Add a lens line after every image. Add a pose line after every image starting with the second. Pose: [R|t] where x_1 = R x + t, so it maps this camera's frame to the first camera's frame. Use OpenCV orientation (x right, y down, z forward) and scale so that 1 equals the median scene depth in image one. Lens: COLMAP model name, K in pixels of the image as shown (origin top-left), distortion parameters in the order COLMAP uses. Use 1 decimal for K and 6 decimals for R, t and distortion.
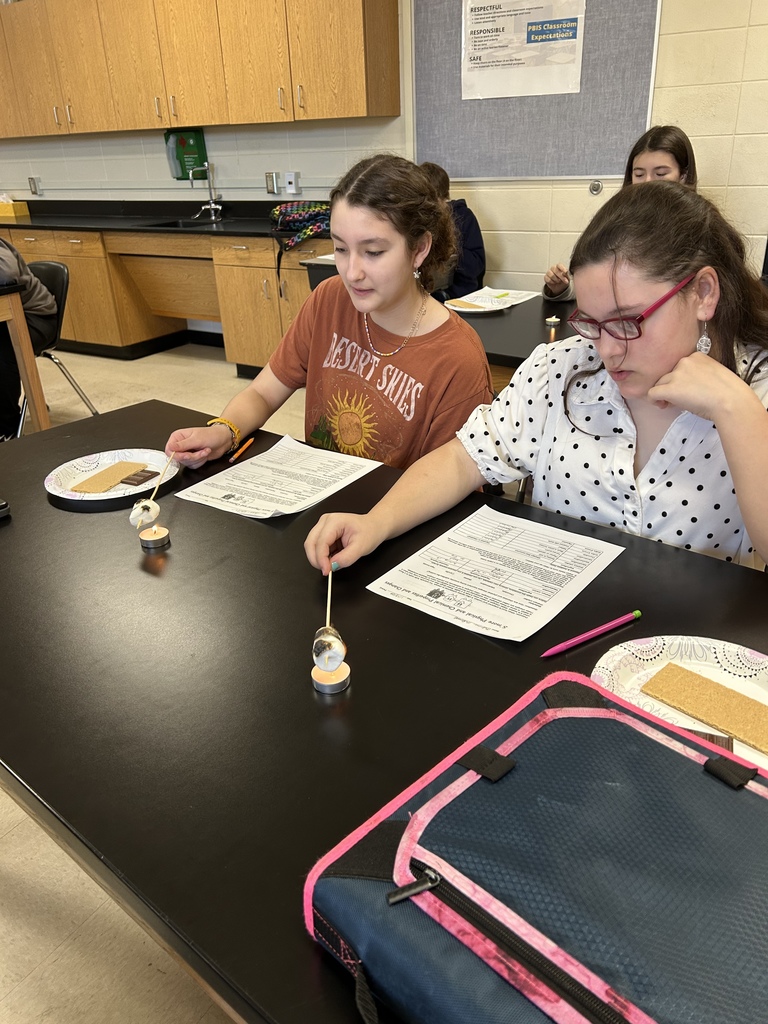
lens RADIAL K [[806.0, 0, 384.0], [0, 806.0, 512.0], [0, 0, 1]] dist [0.071633, -0.076993]
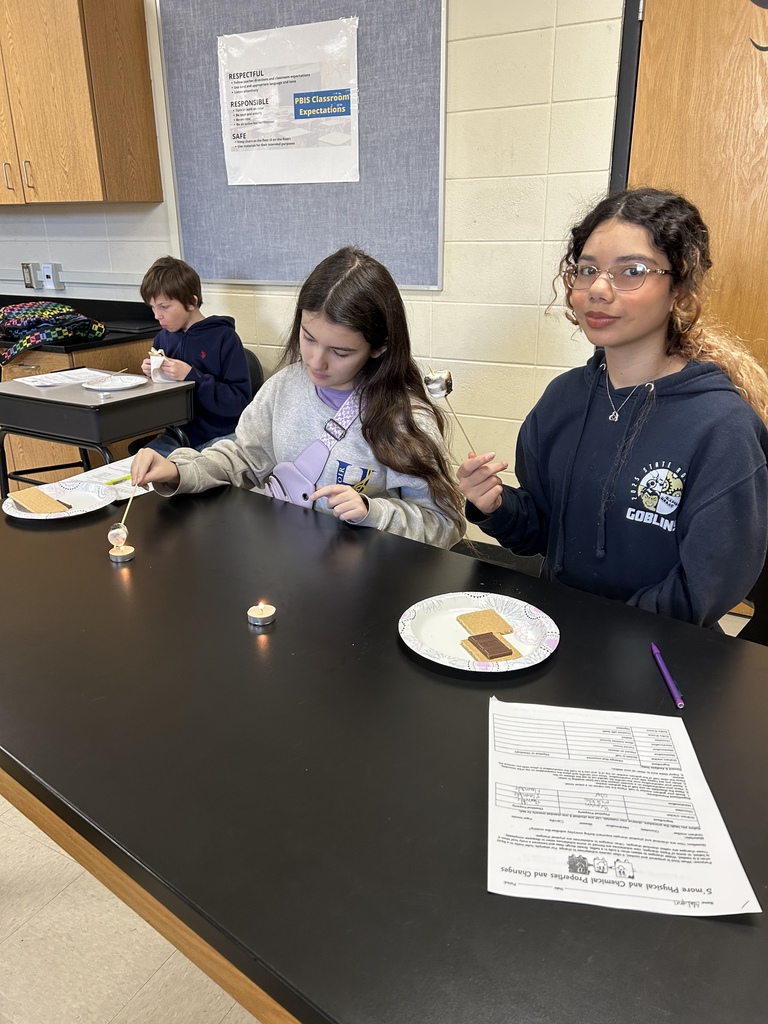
lens RADIAL K [[806.0, 0, 384.0], [0, 806.0, 512.0], [0, 0, 1]] dist [0.071633, -0.076993]
pose [[0.997918, 0.001408, 0.064476, 0.202430], [0.004061, 0.996406, -0.084613, -0.124949], [-0.064363, 0.084699, 0.994326, 0.237811]]
